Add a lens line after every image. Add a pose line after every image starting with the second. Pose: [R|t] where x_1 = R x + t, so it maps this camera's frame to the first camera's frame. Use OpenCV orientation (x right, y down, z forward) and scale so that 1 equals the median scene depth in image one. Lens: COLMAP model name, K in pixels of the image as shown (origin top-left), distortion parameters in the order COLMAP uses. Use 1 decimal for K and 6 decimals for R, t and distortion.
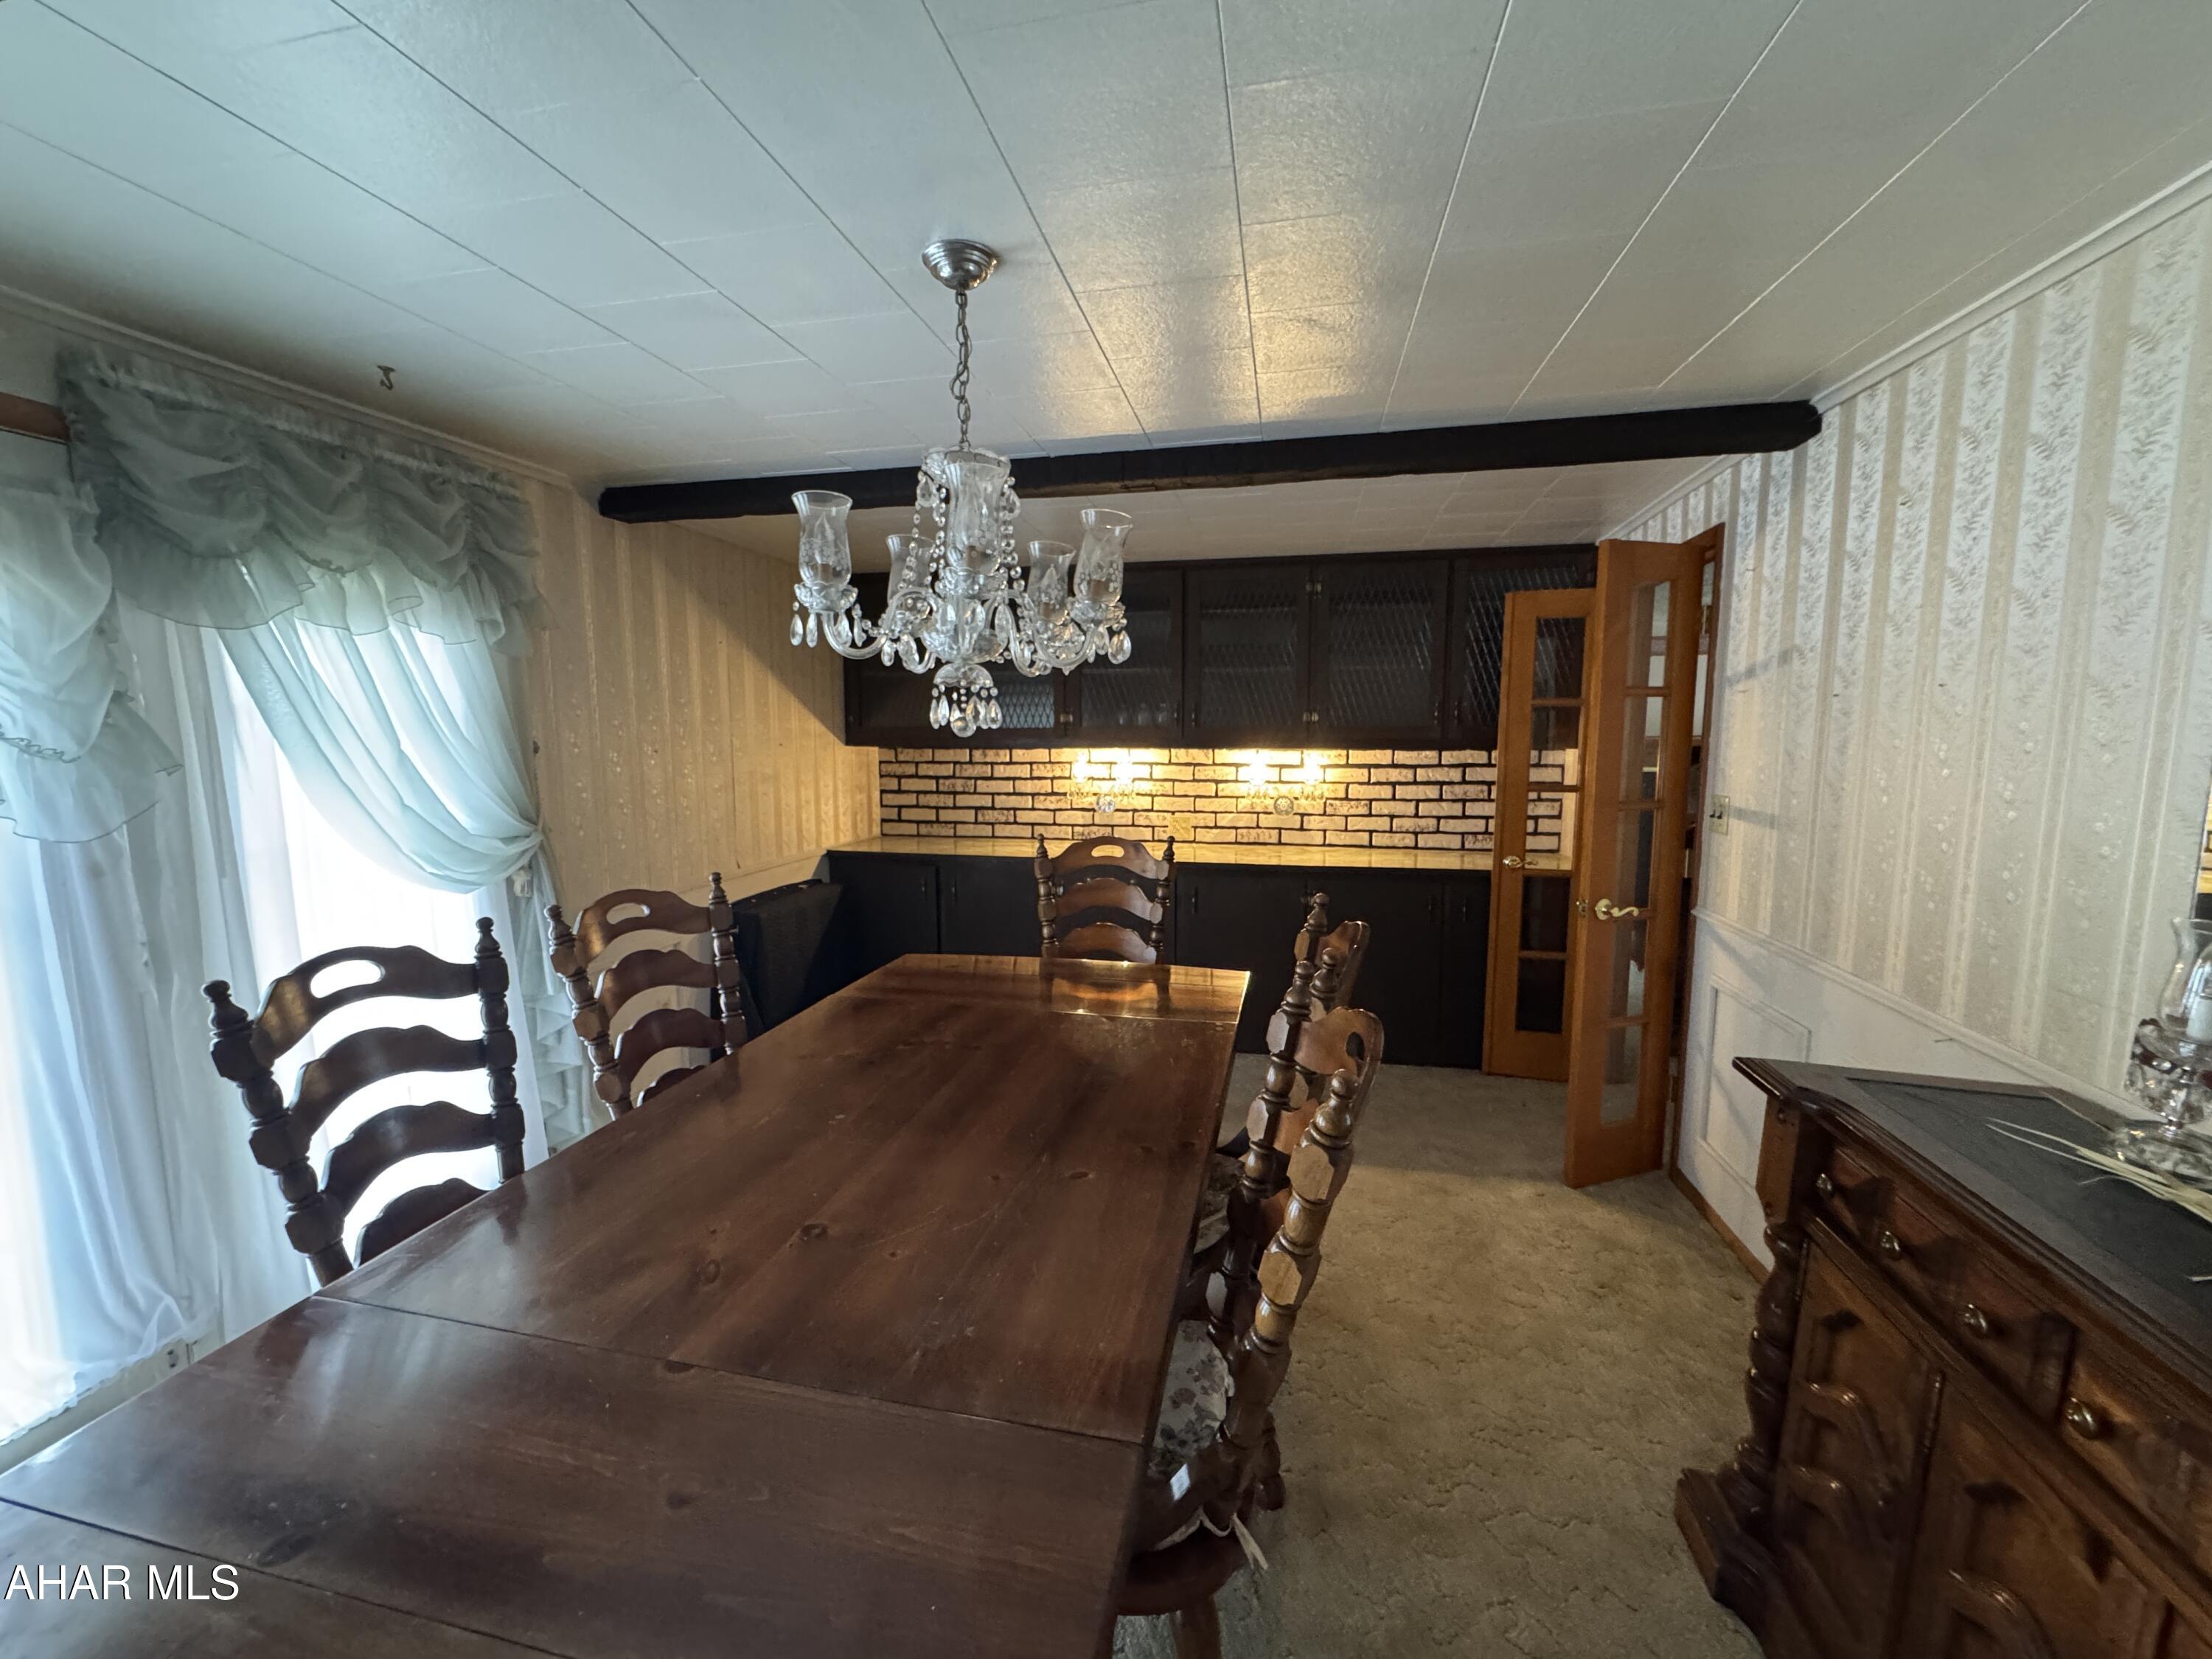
lens RADIAL K [[887.5, 0, 1102.0], [0, 887.5, 829.1], [0, 0, 1]] dist [-0.000069, 0.000867]
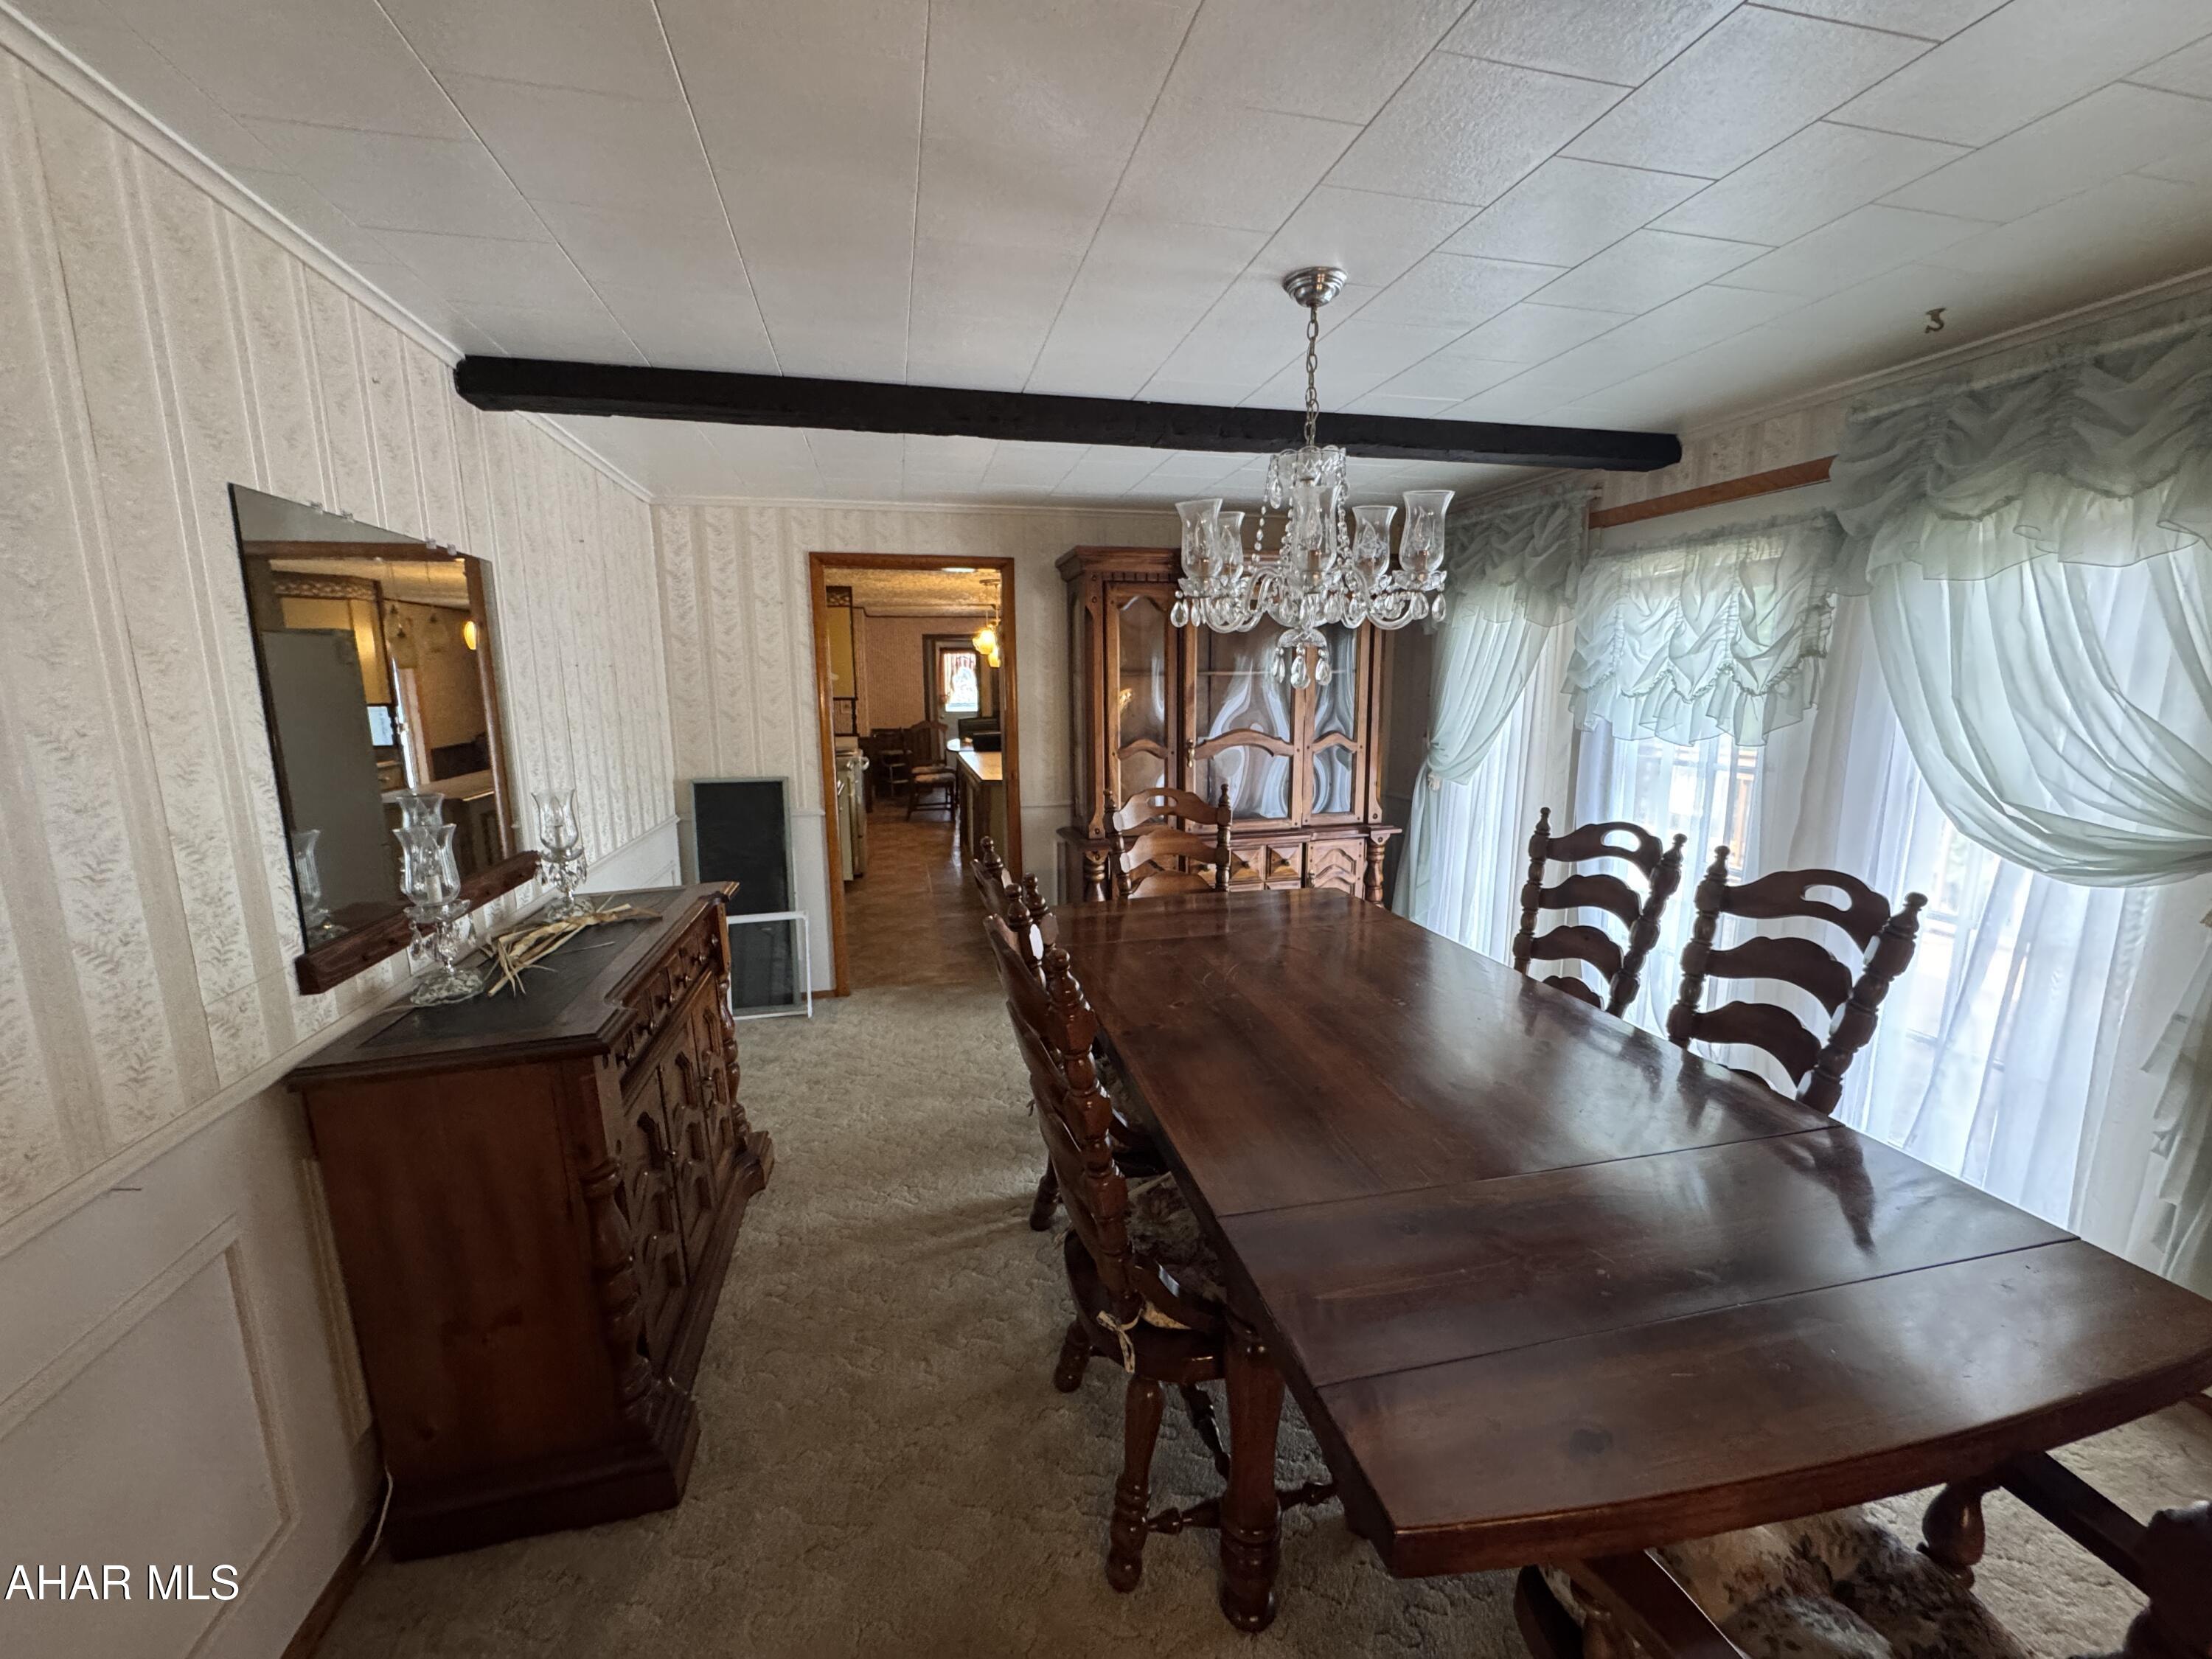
lens RADIAL K [[887.5, 0, 1101.7], [0, 887.5, 836.4], [0, 0, 1]] dist [-0.000069, 0.000867]
pose [[-0.897527, 0.064163, -0.436266, 0.475590], [-0.066669, 0.958239, 0.278089, -0.160034], [0.435890, 0.278678, -0.855768, 1.513516]]
